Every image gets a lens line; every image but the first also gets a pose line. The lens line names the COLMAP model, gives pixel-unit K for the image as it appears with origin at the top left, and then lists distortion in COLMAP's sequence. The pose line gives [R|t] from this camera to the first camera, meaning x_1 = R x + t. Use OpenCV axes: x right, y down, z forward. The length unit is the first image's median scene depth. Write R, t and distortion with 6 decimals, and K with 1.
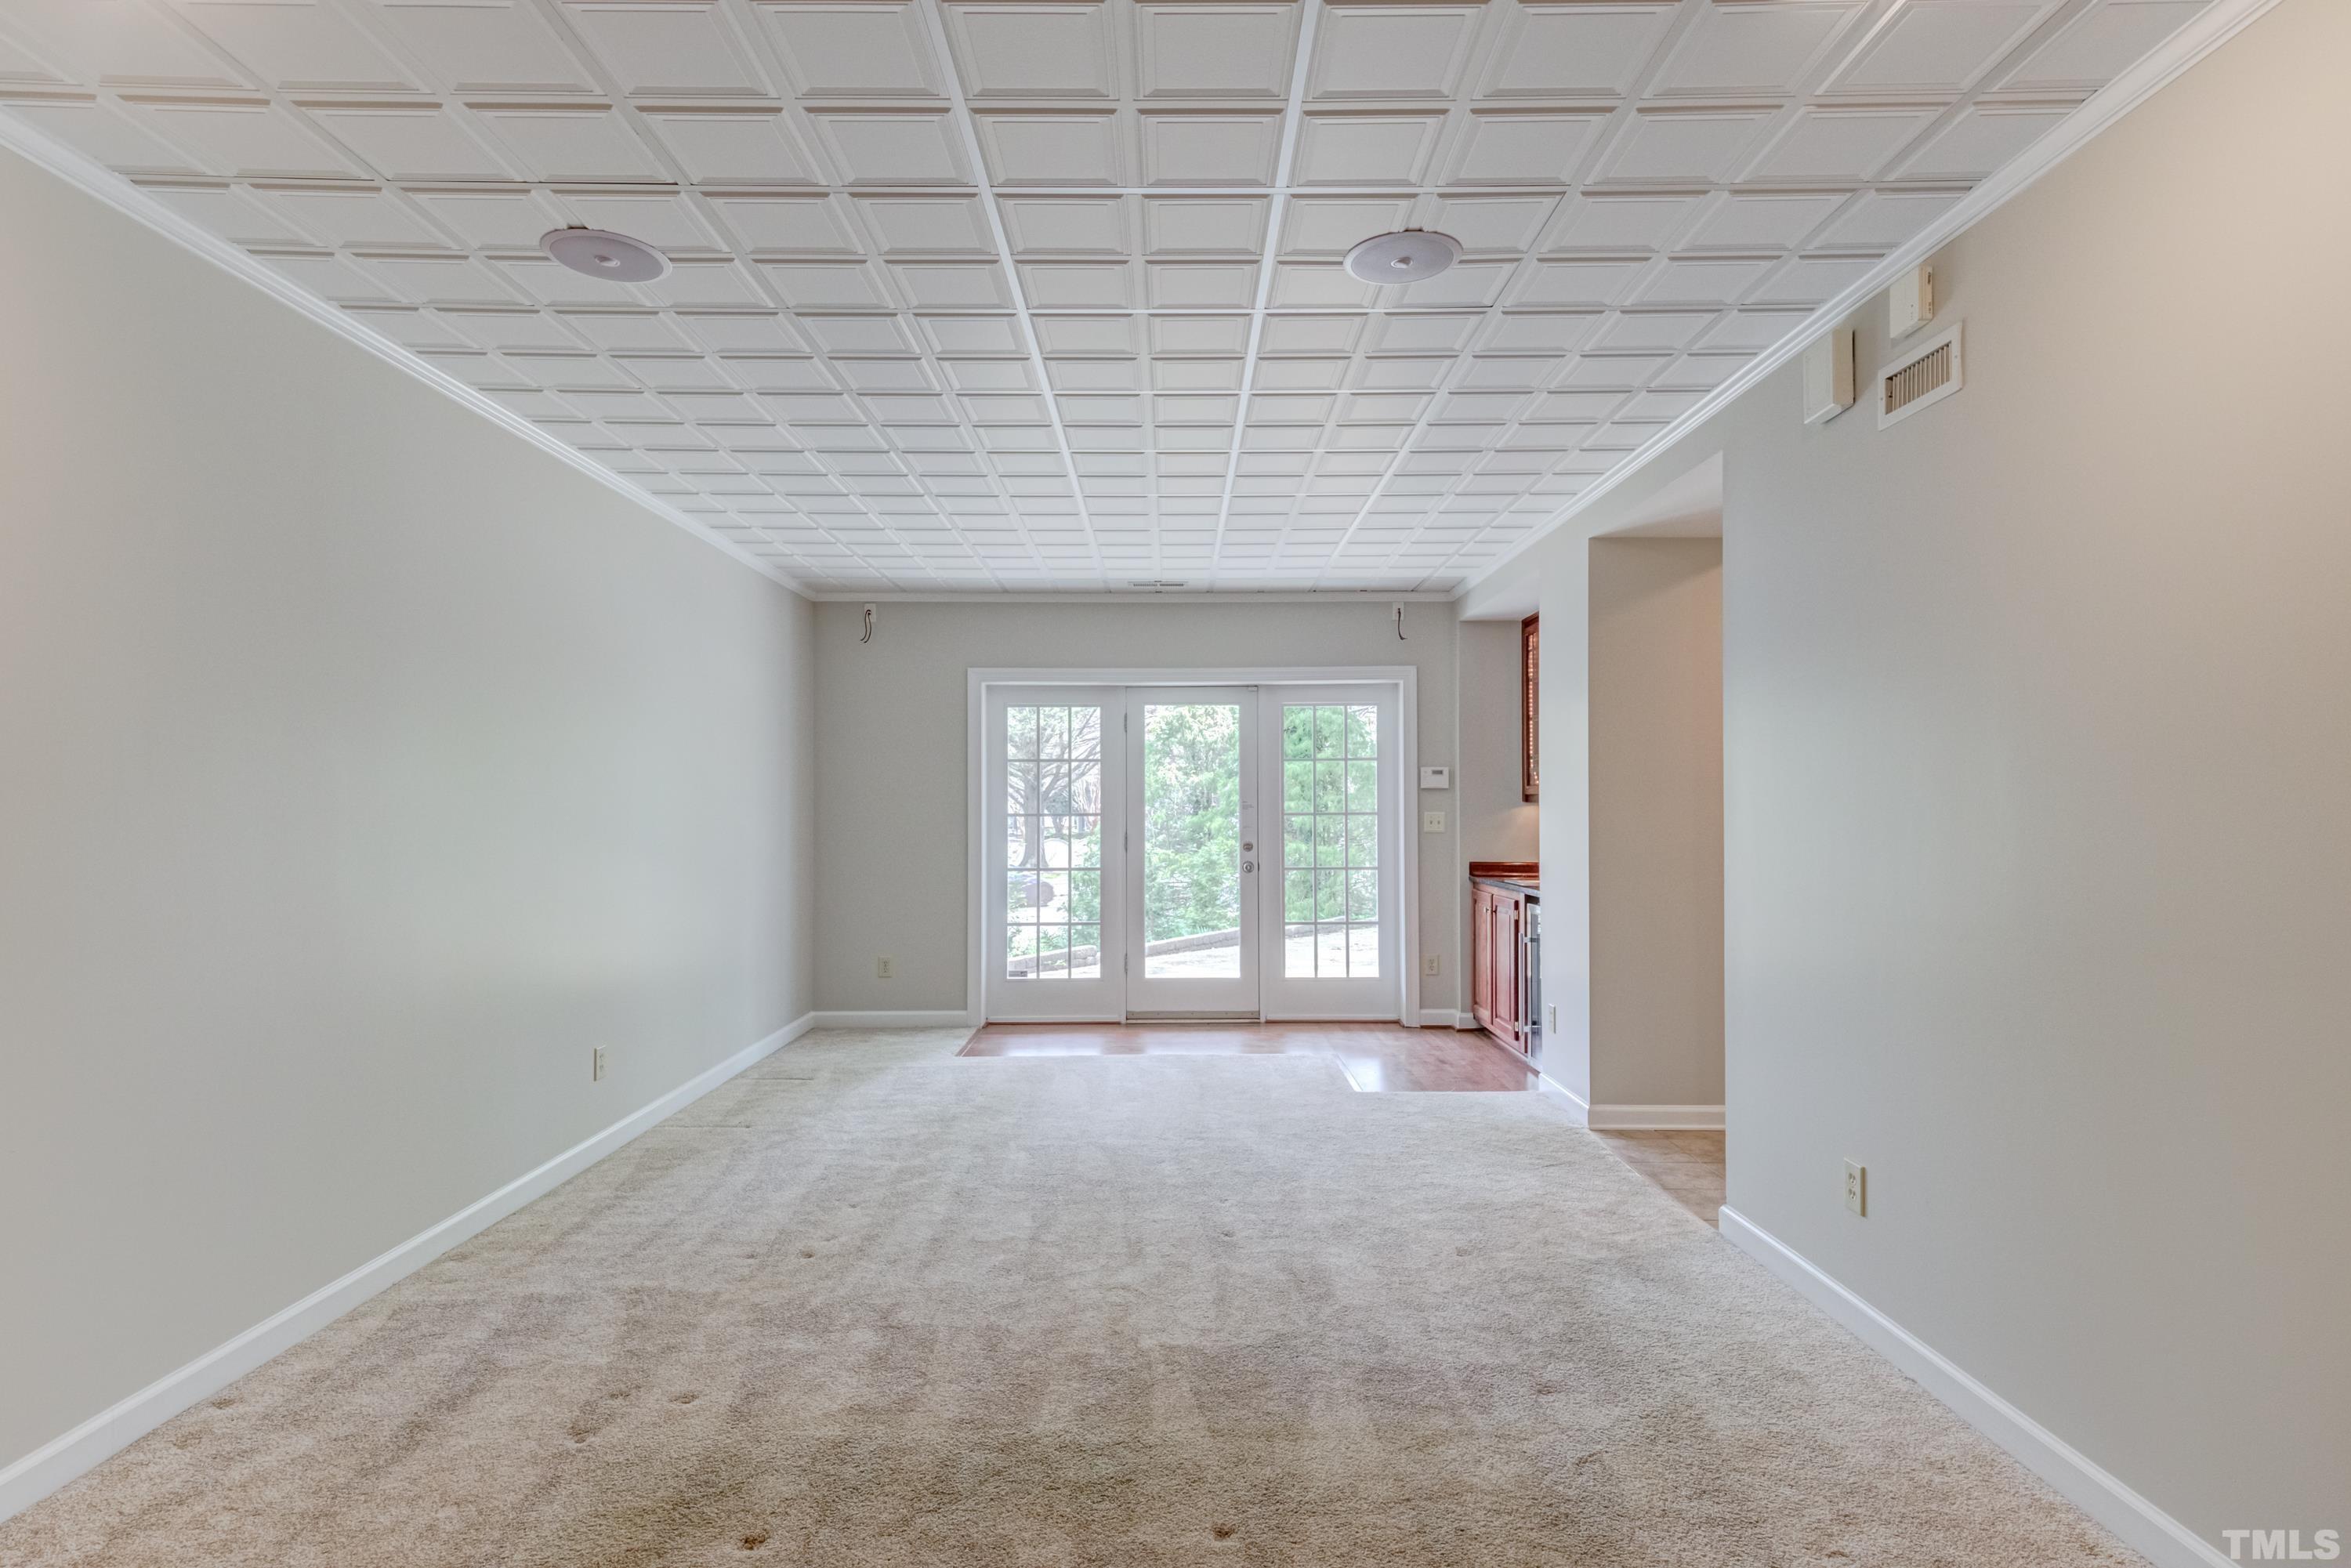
lens RADIAL K [[1214.2, 0, 1175.5], [0, 1214.2, 784.0], [0, 0, 1]] dist [0.021331, -0.002149]
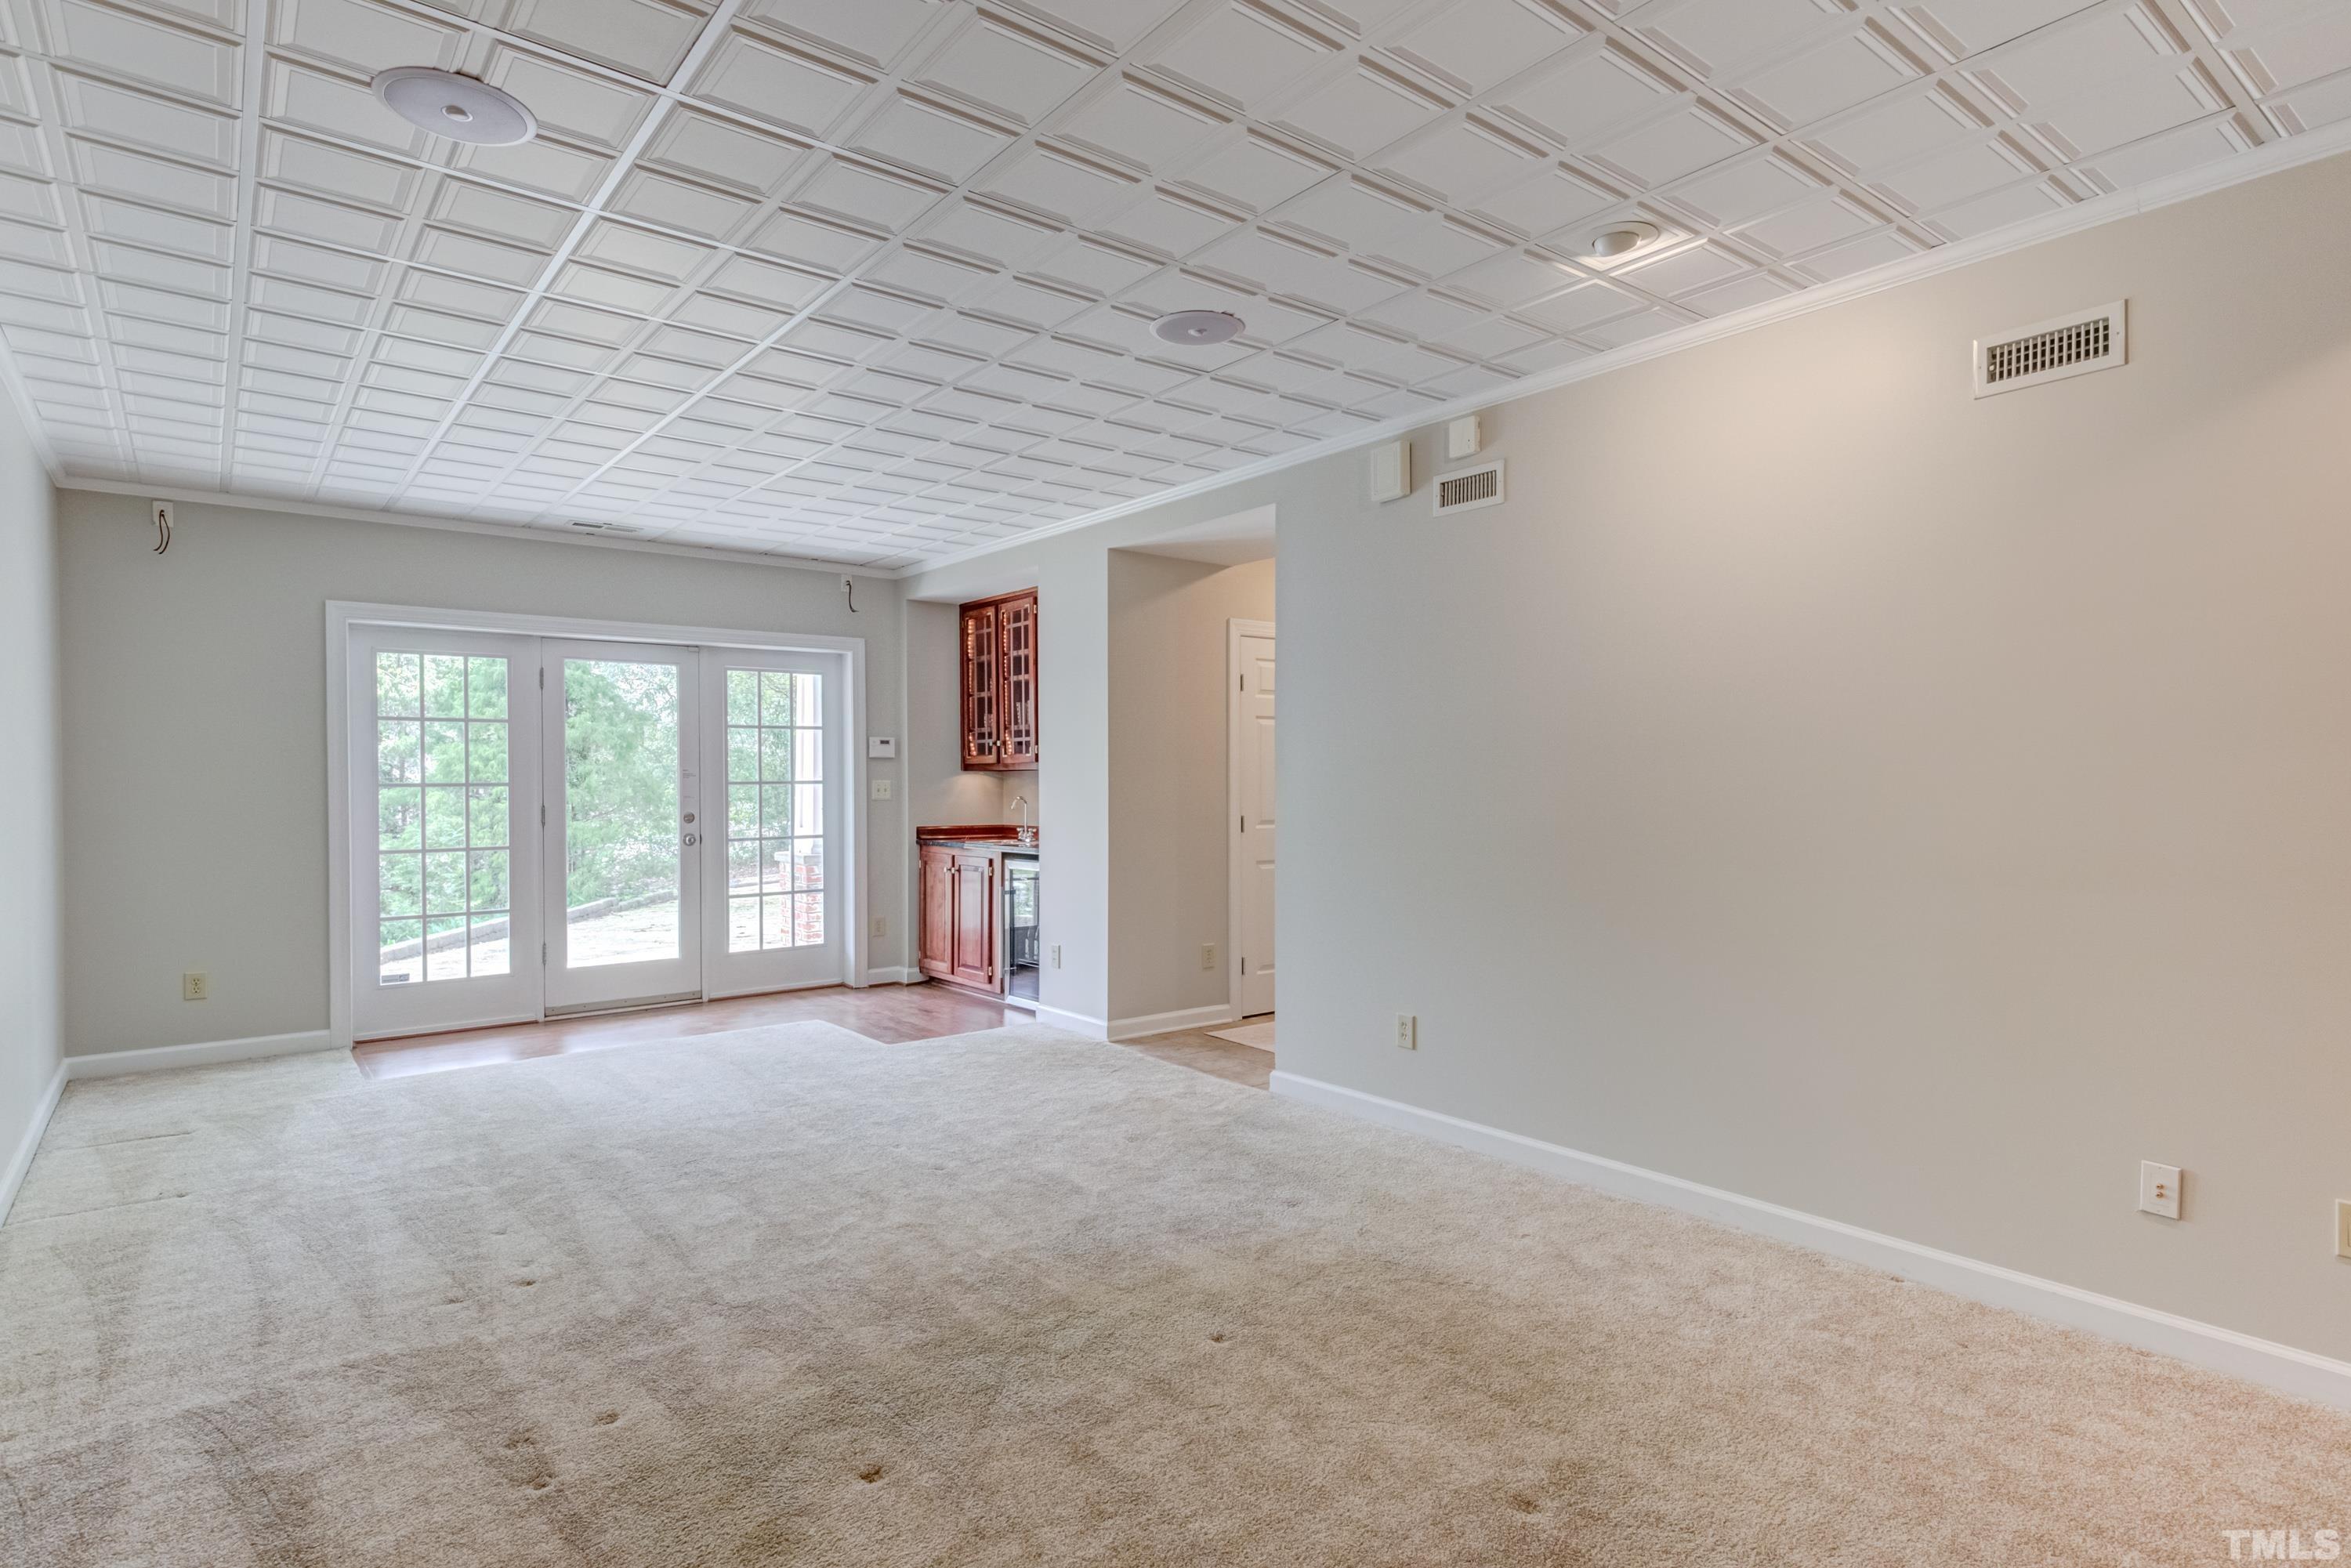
lens RADIAL K [[1237.2, 0, 1175.5], [0, 1237.2, 784.0], [0, 0, 1]] dist [0.039168, -0.016688]
pose [[0.782463, -0.003609, 0.622687, -0.371863], [-0.010641, 0.999760, 0.019167, 0.004627], [-0.622606, -0.021623, 0.782236, 0.010531]]
